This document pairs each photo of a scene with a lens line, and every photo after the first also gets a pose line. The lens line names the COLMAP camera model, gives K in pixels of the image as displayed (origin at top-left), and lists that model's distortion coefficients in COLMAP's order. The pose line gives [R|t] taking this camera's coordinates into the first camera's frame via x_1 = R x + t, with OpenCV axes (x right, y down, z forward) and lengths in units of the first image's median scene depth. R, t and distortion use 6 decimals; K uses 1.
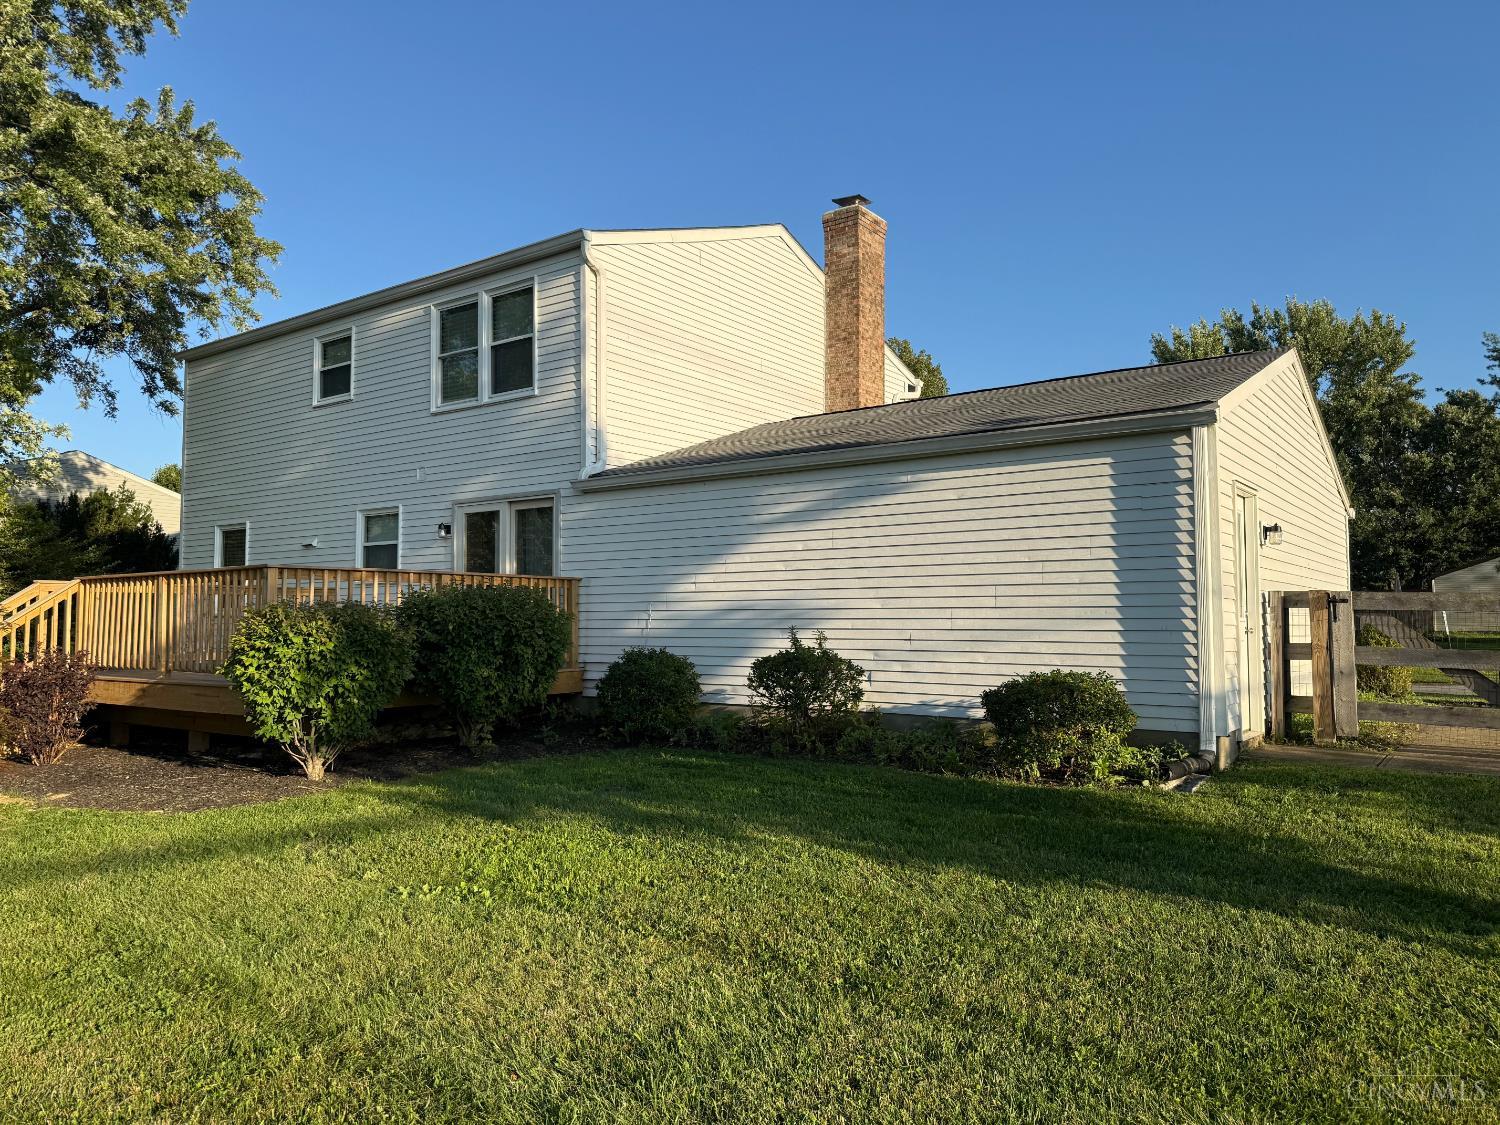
lens RADIAL K [[1018.8, 0, 751.9], [0, 1018.8, 586.2], [0, 0, 1]] dist [0.102770, -0.113996]
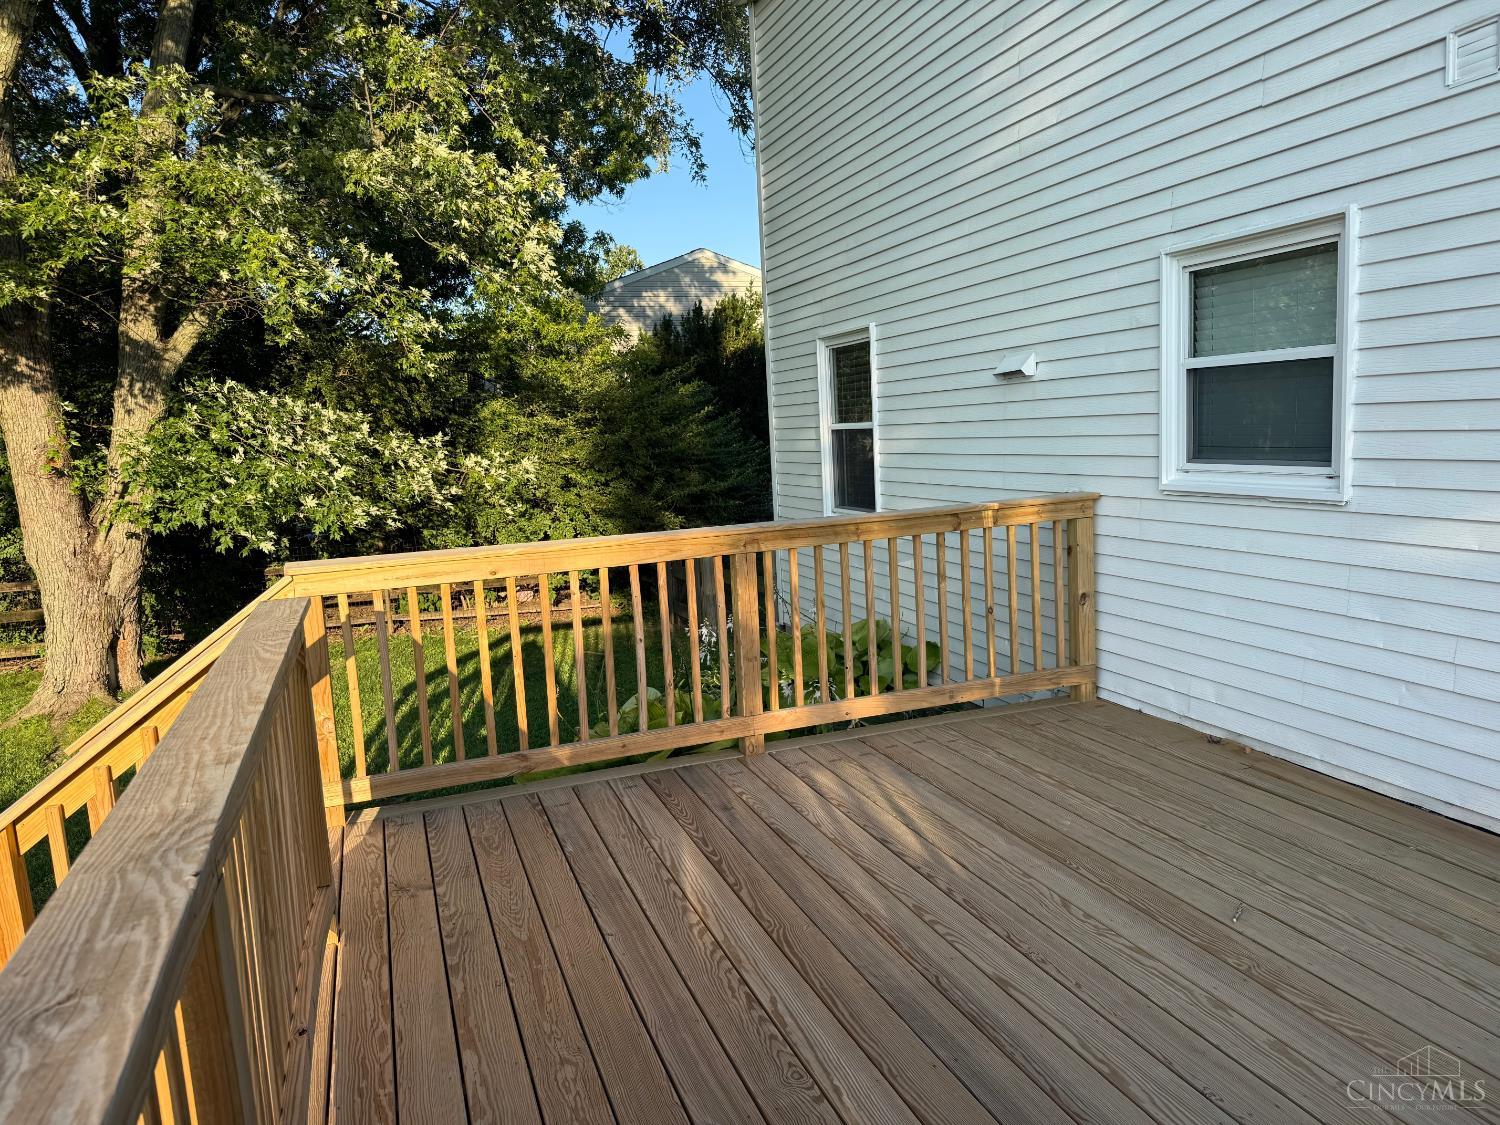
lens RADIAL K [[1018.8, 0, 751.9], [0, 1018.8, 586.2], [0, 0, 1]] dist [0.102770, -0.113996]
pose [[0.827560, 0.041073, -0.559872, -0.326278], [0.082792, 0.977485, 0.194086, -0.049546], [0.555238, -0.206971, 0.805527, 0.696860]]
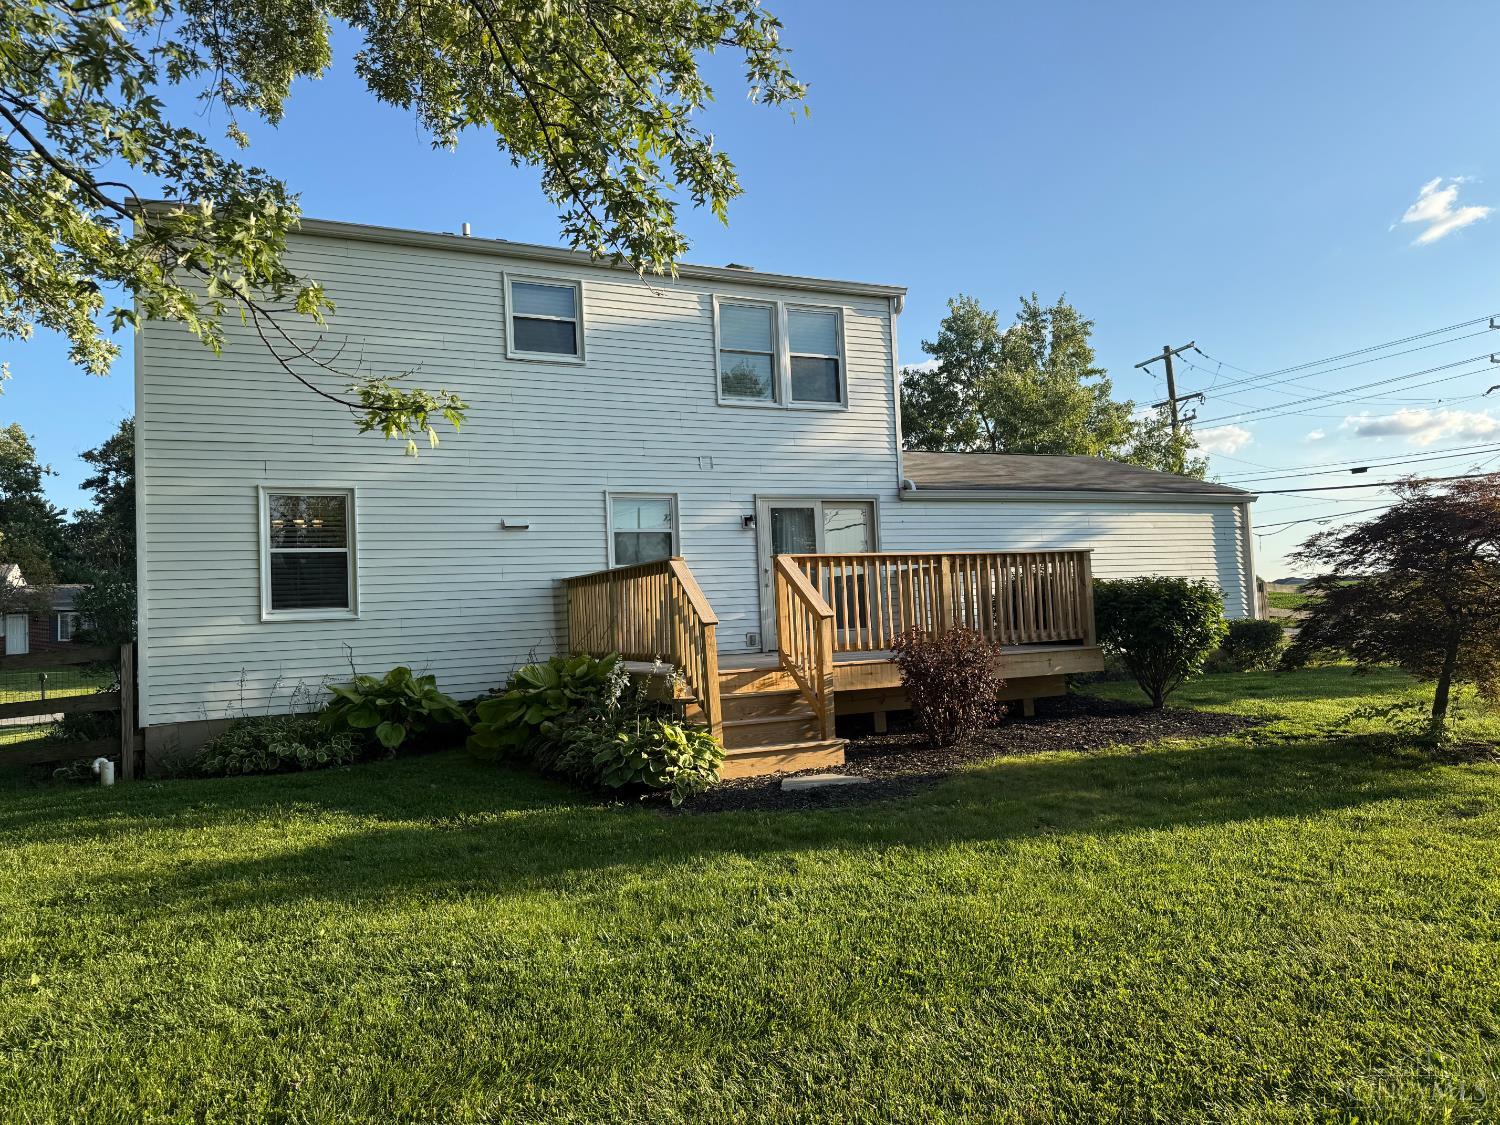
lens RADIAL K [[1018.8, 0, 751.9], [0, 1018.8, 586.2], [0, 0, 1]] dist [0.102770, -0.113996]
pose [[0.494170, 0.005251, 0.869349, -1.155503], [0.010973, 0.999864, -0.012277, 0.021182], [-0.869296, 0.015606, 0.494046, 0.485609]]
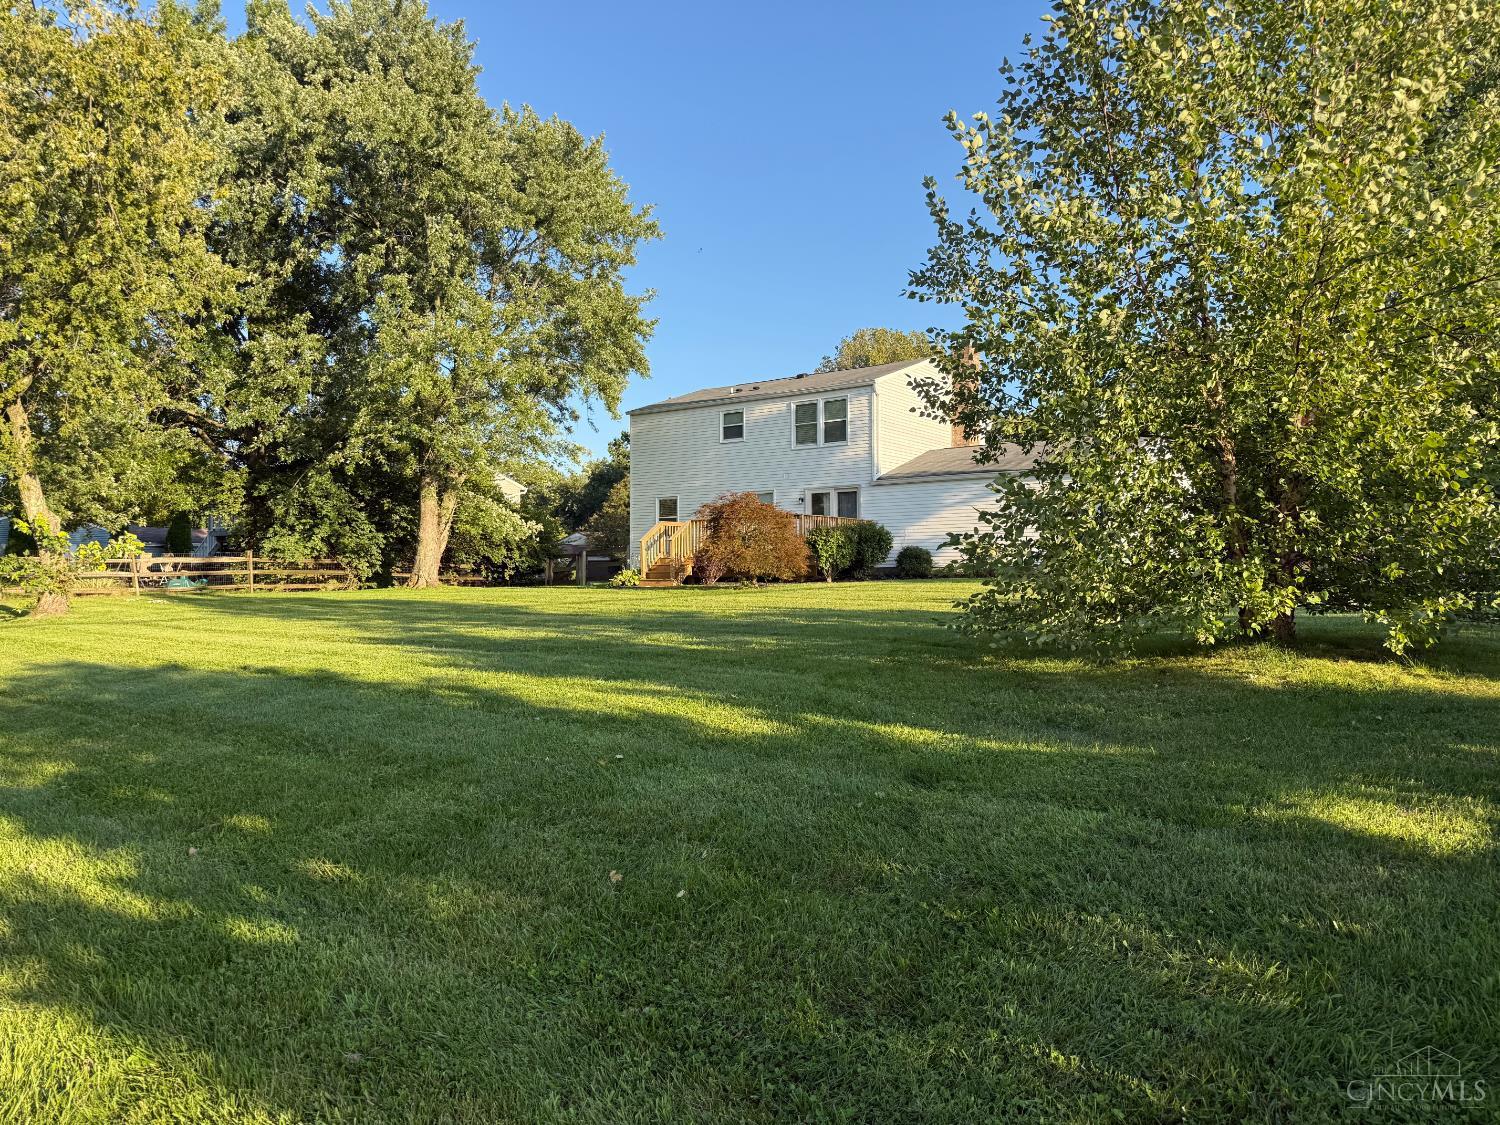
lens RADIAL K [[1018.8, 0, 751.9], [0, 1018.8, 586.2], [0, 0, 1]] dist [0.102770, -0.113996]
pose [[0.999867, 0.000380, 0.016281, -0.437898], [-0.001071, 0.999097, 0.042475, 0.040749], [-0.016250, -0.042487, 0.998965, -1.295826]]
